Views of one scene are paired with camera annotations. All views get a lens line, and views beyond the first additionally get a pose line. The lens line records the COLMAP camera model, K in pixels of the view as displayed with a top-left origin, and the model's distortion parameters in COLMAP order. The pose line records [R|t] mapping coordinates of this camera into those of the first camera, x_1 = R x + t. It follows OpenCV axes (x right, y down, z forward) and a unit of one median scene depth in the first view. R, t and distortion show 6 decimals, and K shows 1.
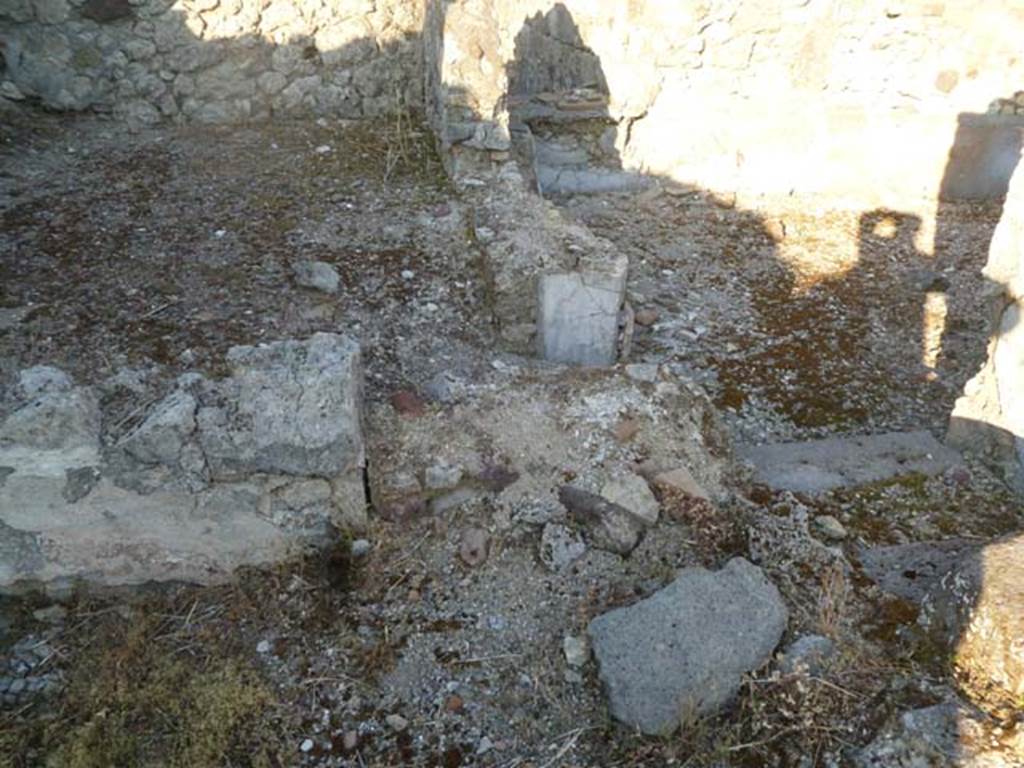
lens RADIAL K [[885.4, 0, 516.8], [0, 885.4, 382.1], [0, 0, 1]] dist [-0.063085, 0.019234]
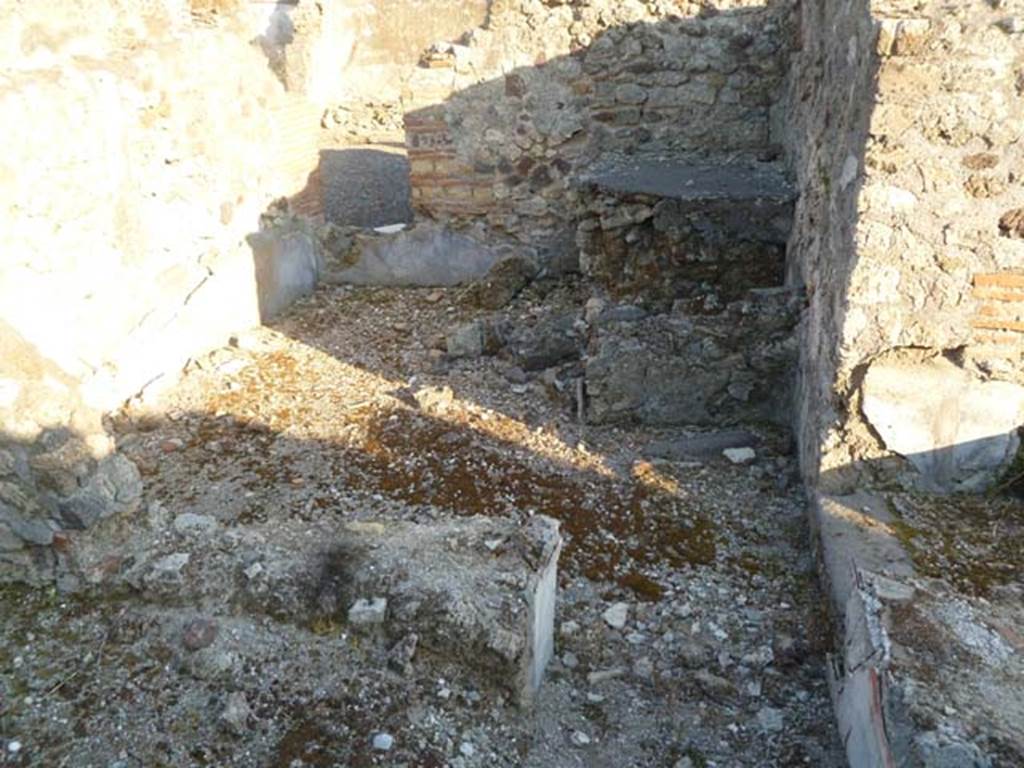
lens RADIAL K [[885.4, 0, 510.3], [0, 885.4, 384.4], [0, 0, 1]] dist [-0.063085, 0.019234]
pose [[0.373967, -0.397570, 0.837906, -0.486155], [0.474925, 0.858107, 0.195190, -0.399968], [-0.796615, 0.324948, 0.509720, 0.569403]]
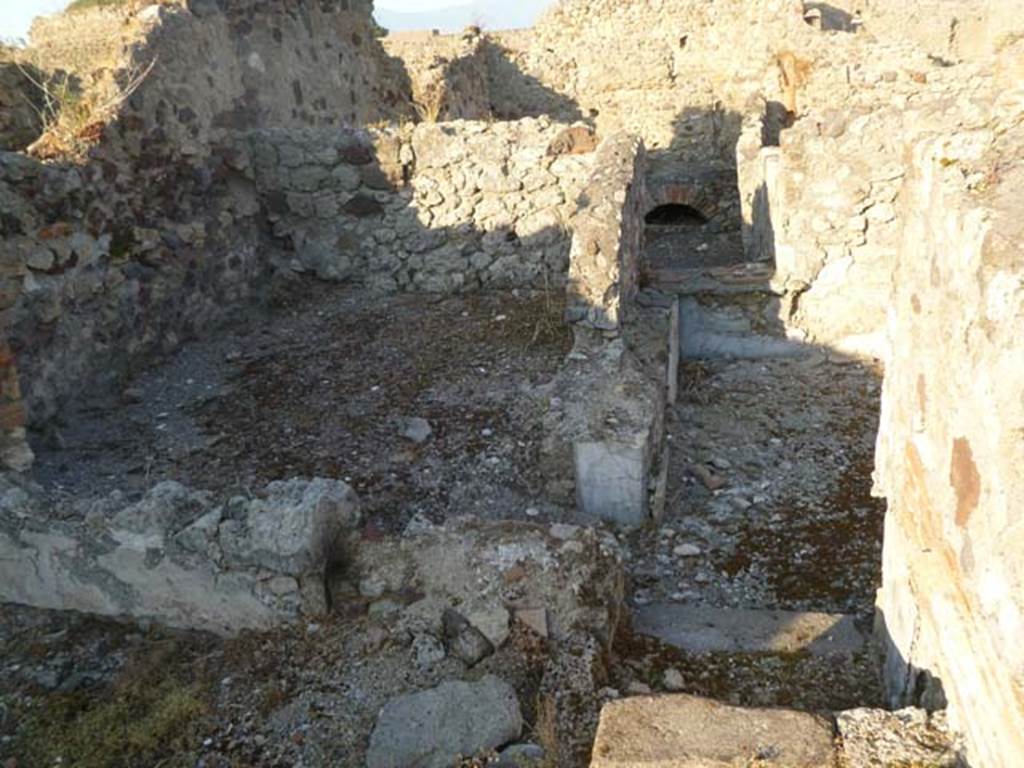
lens RADIAL K [[885.4, 0, 510.0], [0, 885.4, 385.6], [0, 0, 1]] dist [-0.063085, 0.019234]
pose [[0.920418, 0.053928, -0.387199, 0.396789], [-0.106611, 0.987524, -0.115887, -0.044921], [0.376119, 0.147944, 0.914684, -0.154791]]
